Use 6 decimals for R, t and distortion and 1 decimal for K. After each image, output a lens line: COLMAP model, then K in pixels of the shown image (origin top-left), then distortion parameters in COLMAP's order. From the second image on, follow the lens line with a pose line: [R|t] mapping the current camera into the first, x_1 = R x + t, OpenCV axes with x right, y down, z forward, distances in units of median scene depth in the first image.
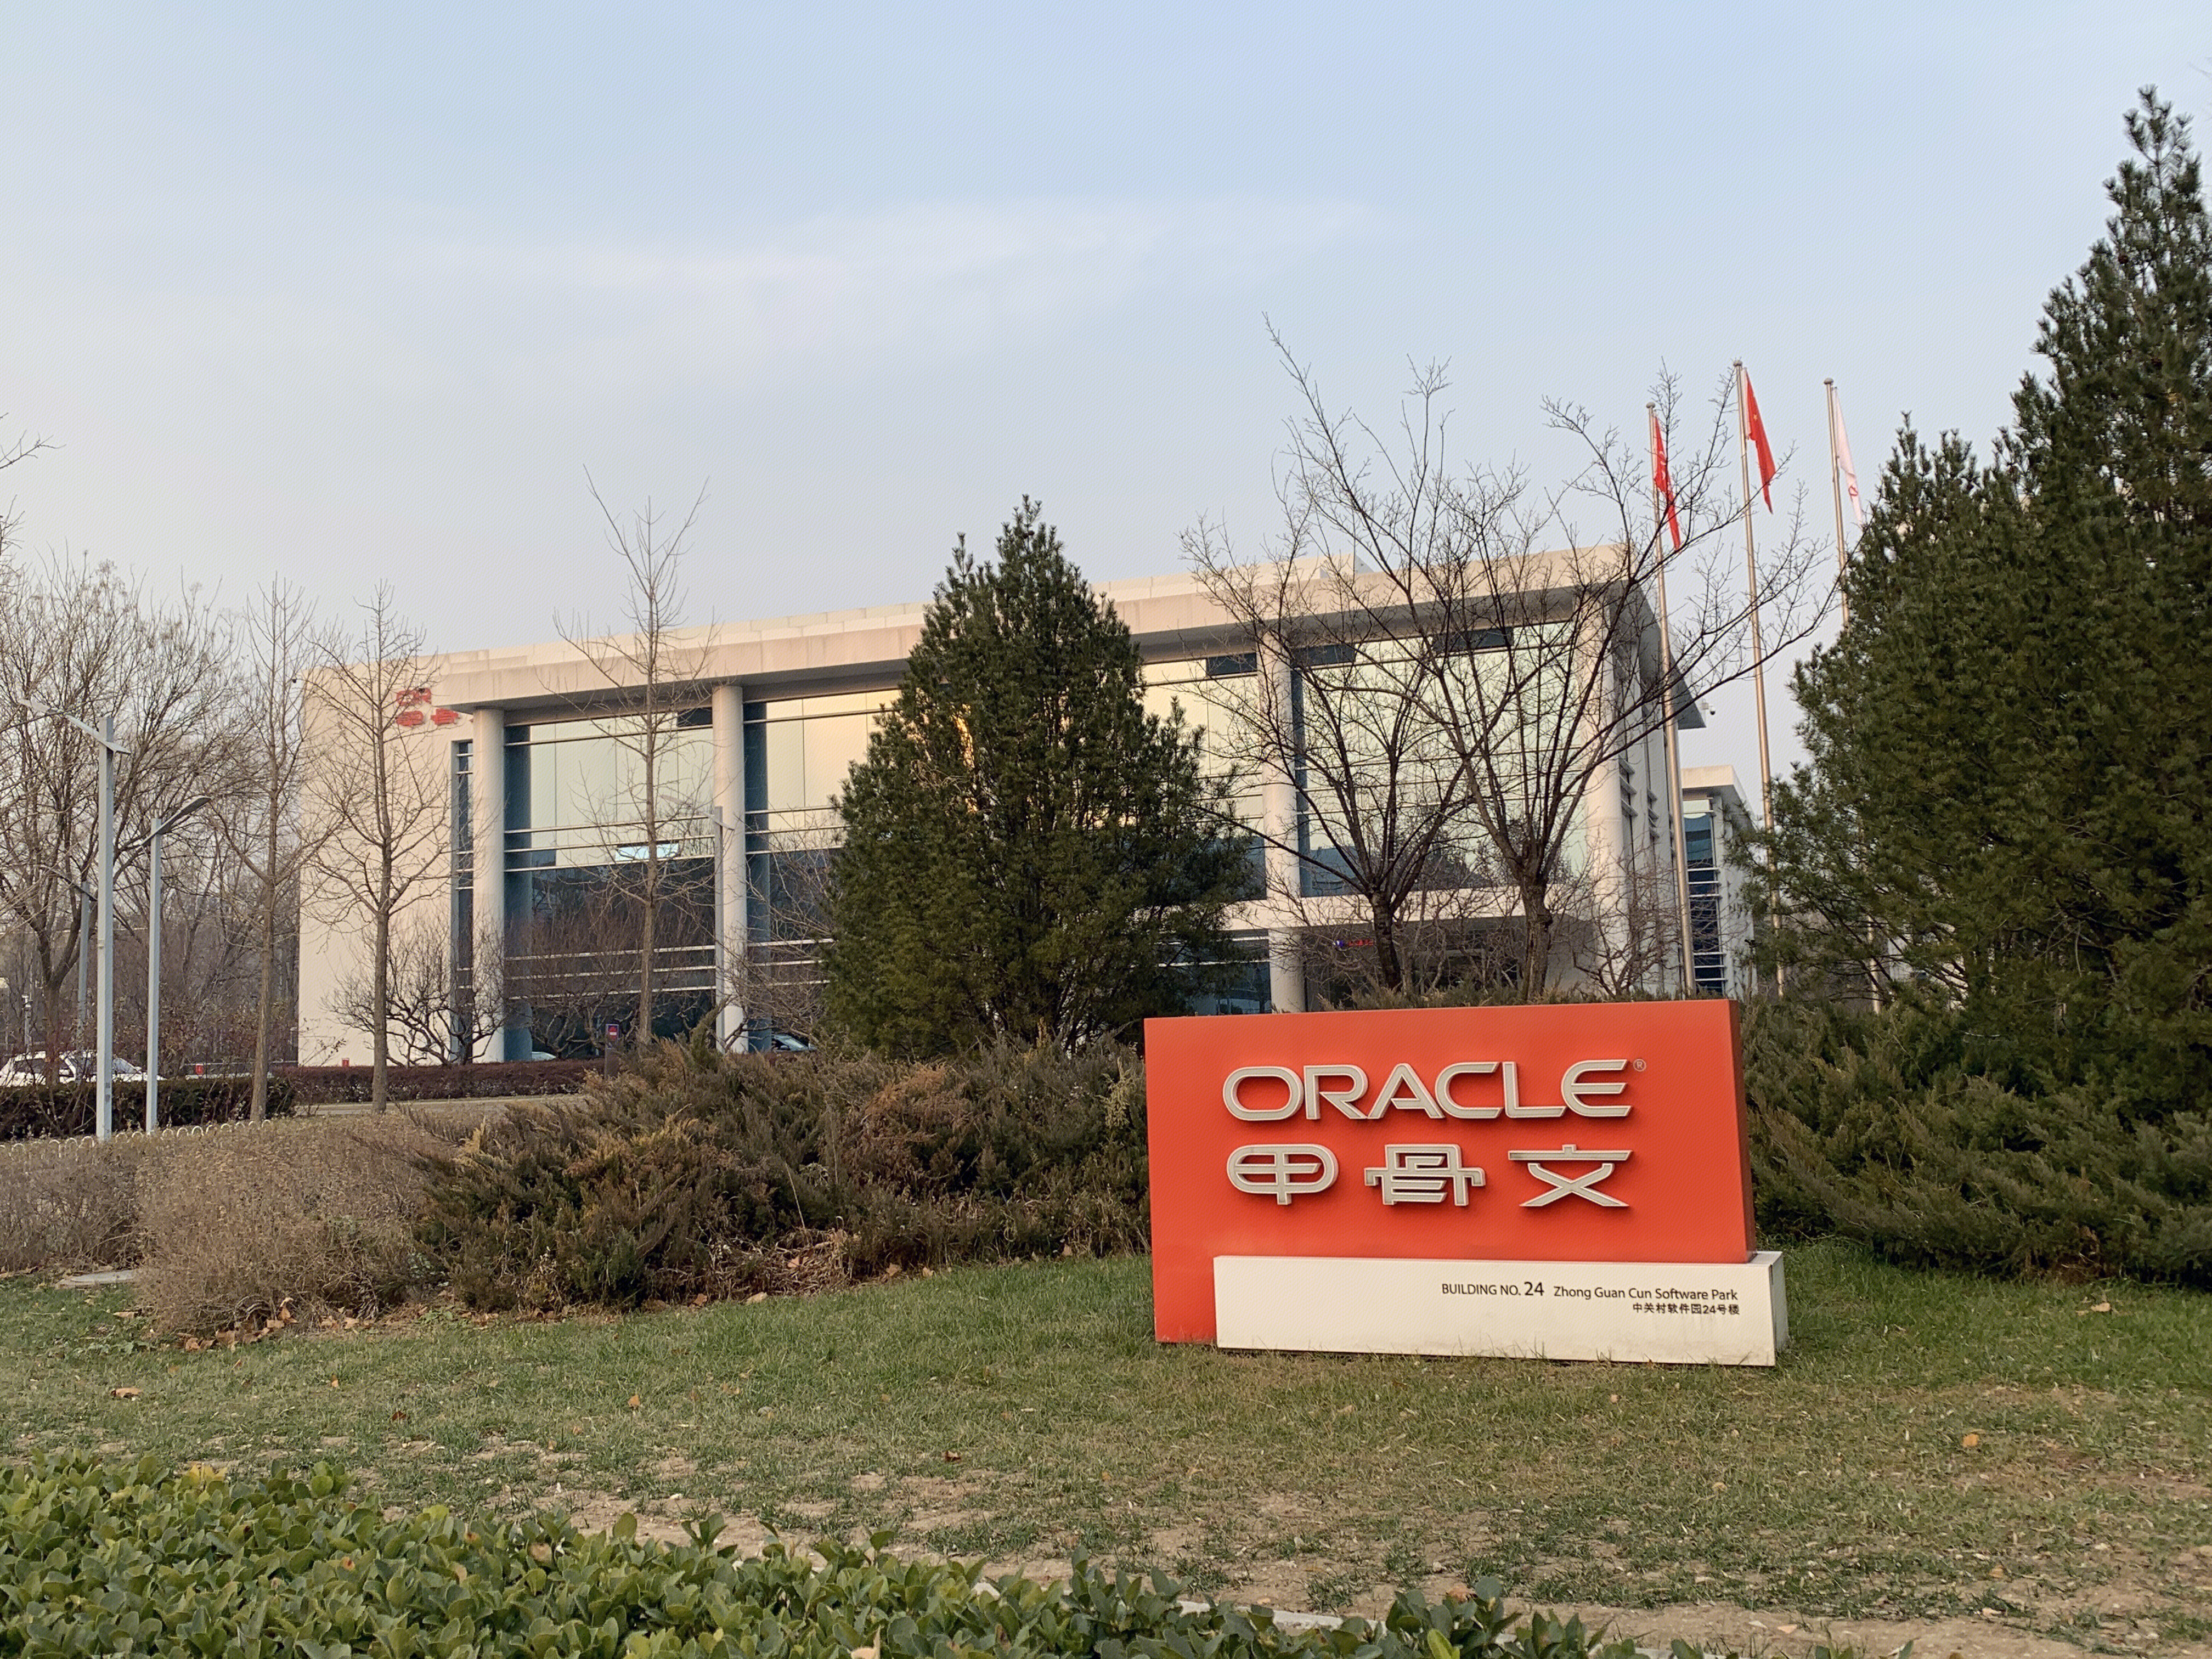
lens RADIAL K [[1993.2, 0, 1106.0], [0, 1993.2, 829.5], [0, 0, 1]] dist [0.143780, -0.215722]
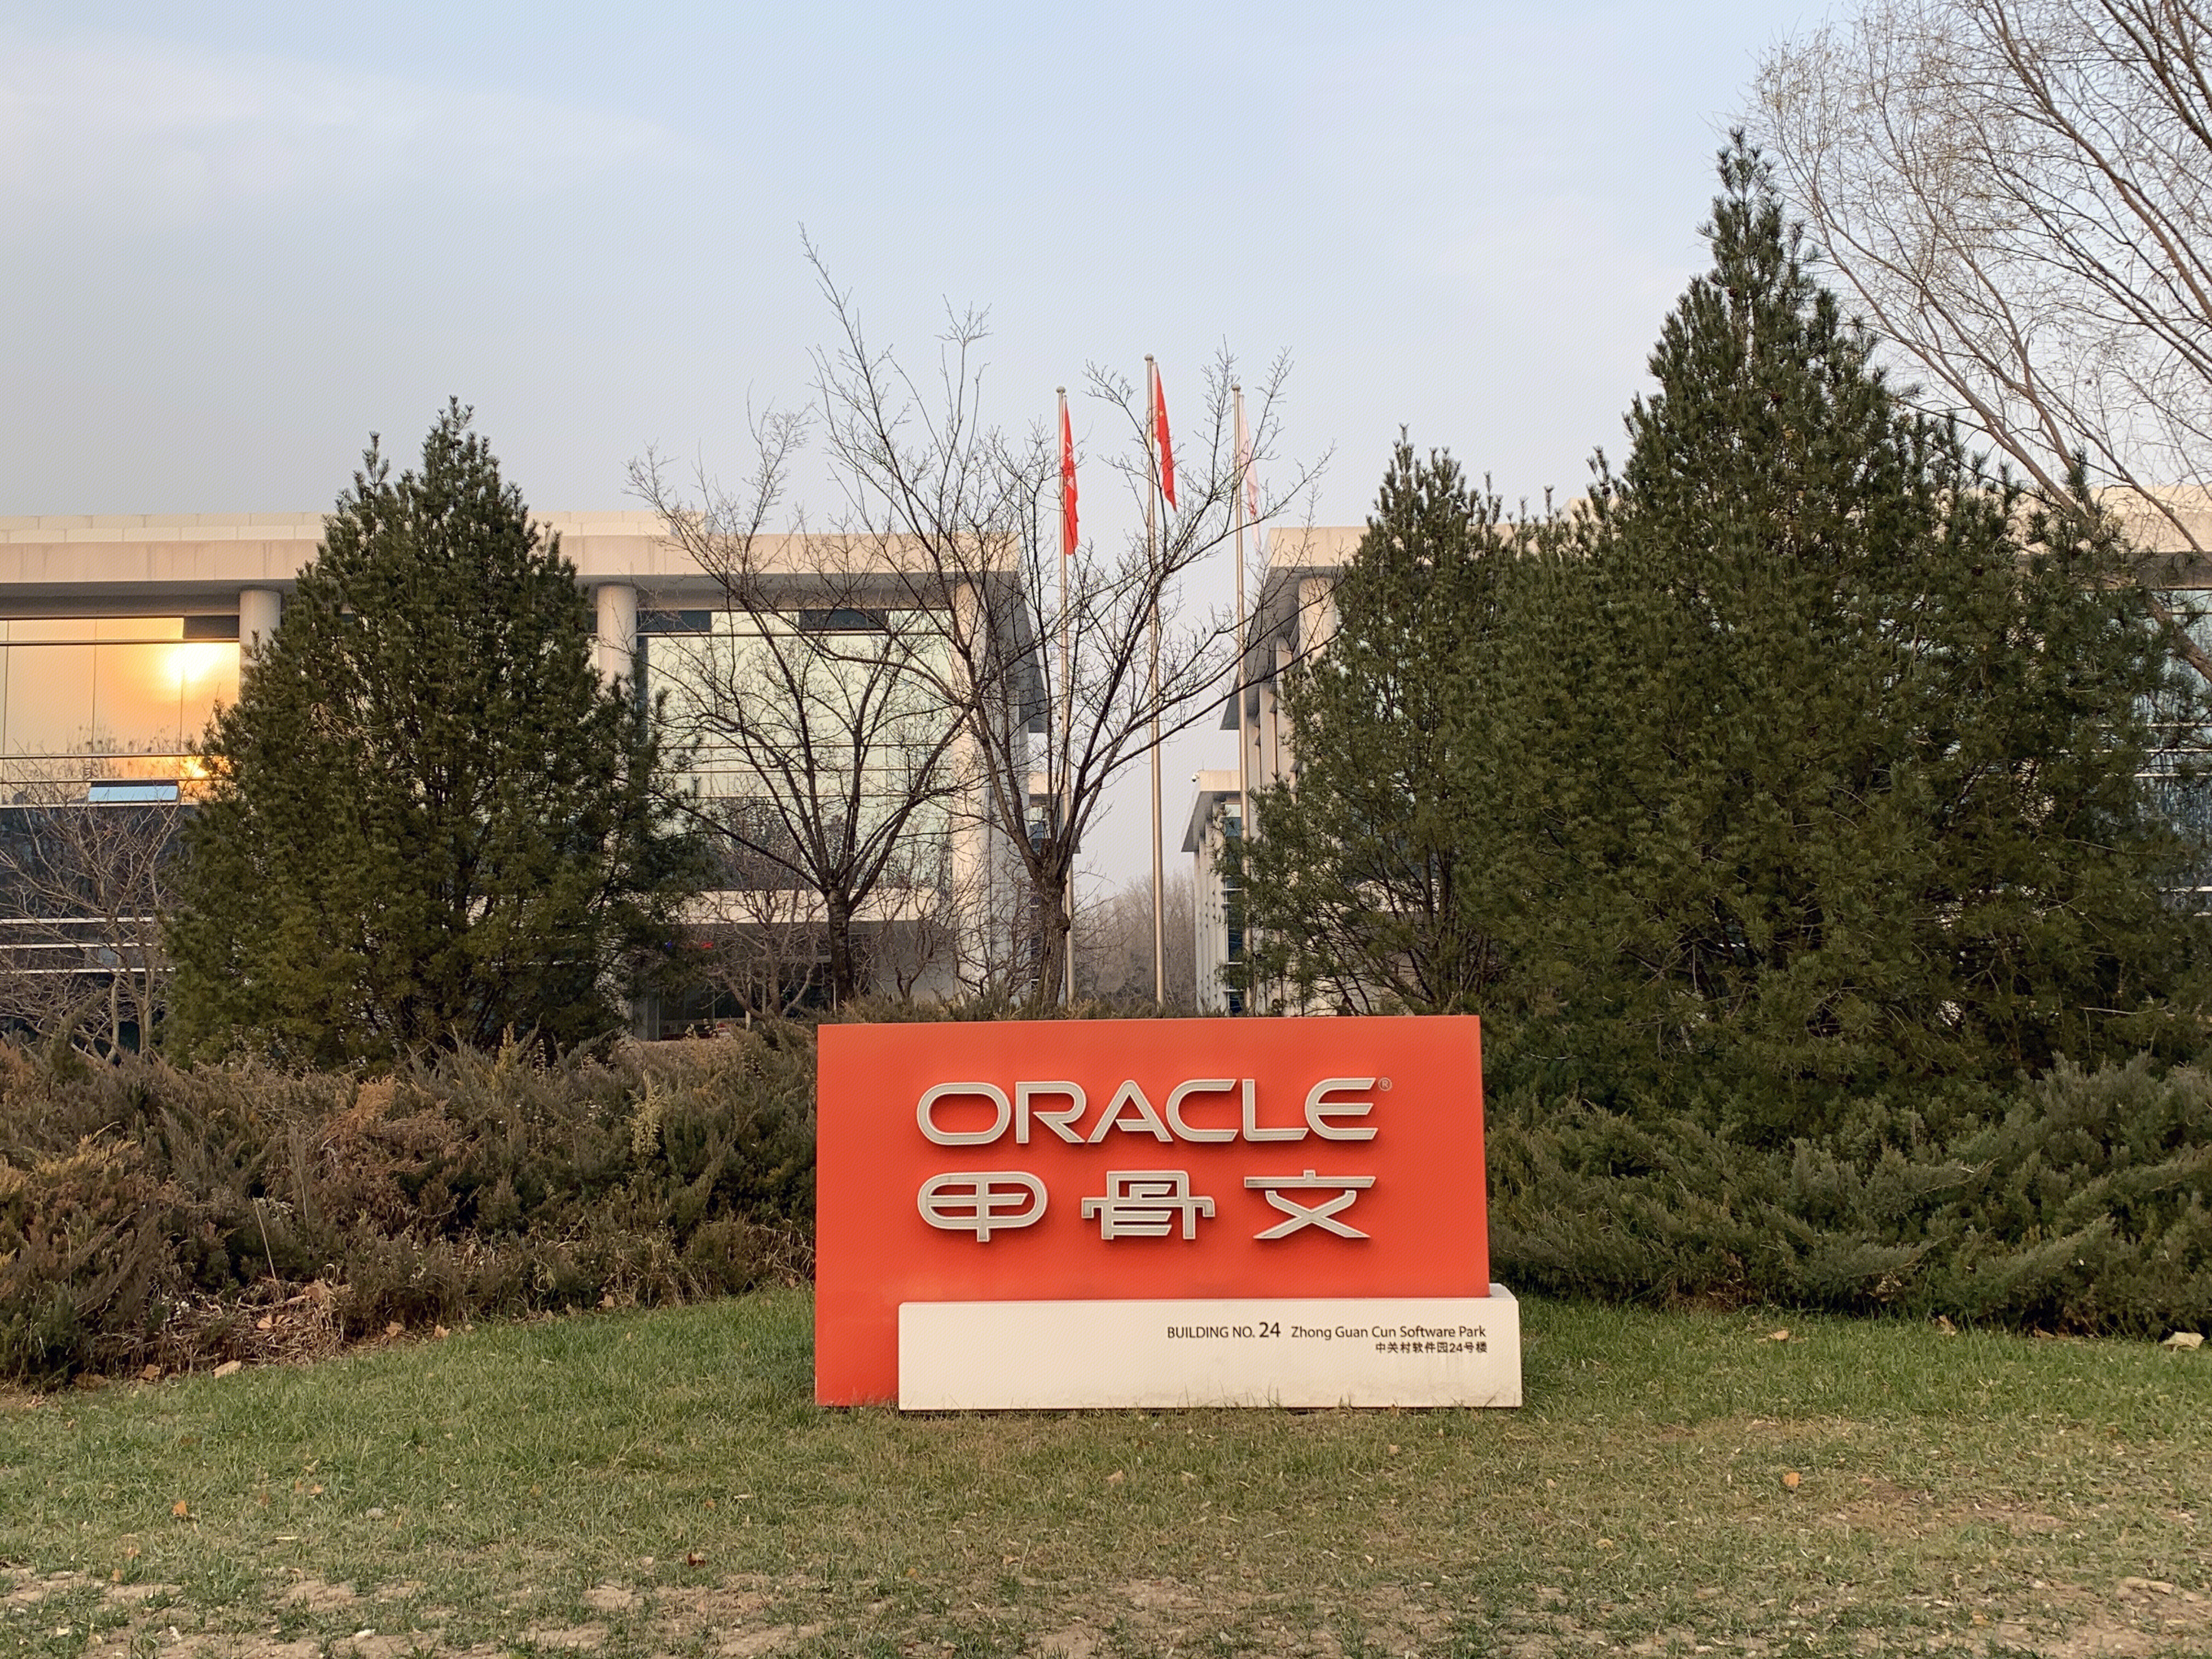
lens RADIAL K [[2194.2, 0, 1111.5], [0, 2194.2, 806.2], [0, 0, 1]] dist [0.166496, -0.376362]
pose [[0.943590, 0.055850, 0.326373, -0.144331], [-0.053059, 0.998439, -0.017455, 0.010060], [-0.326838, -0.000847, 0.945080, 0.061264]]
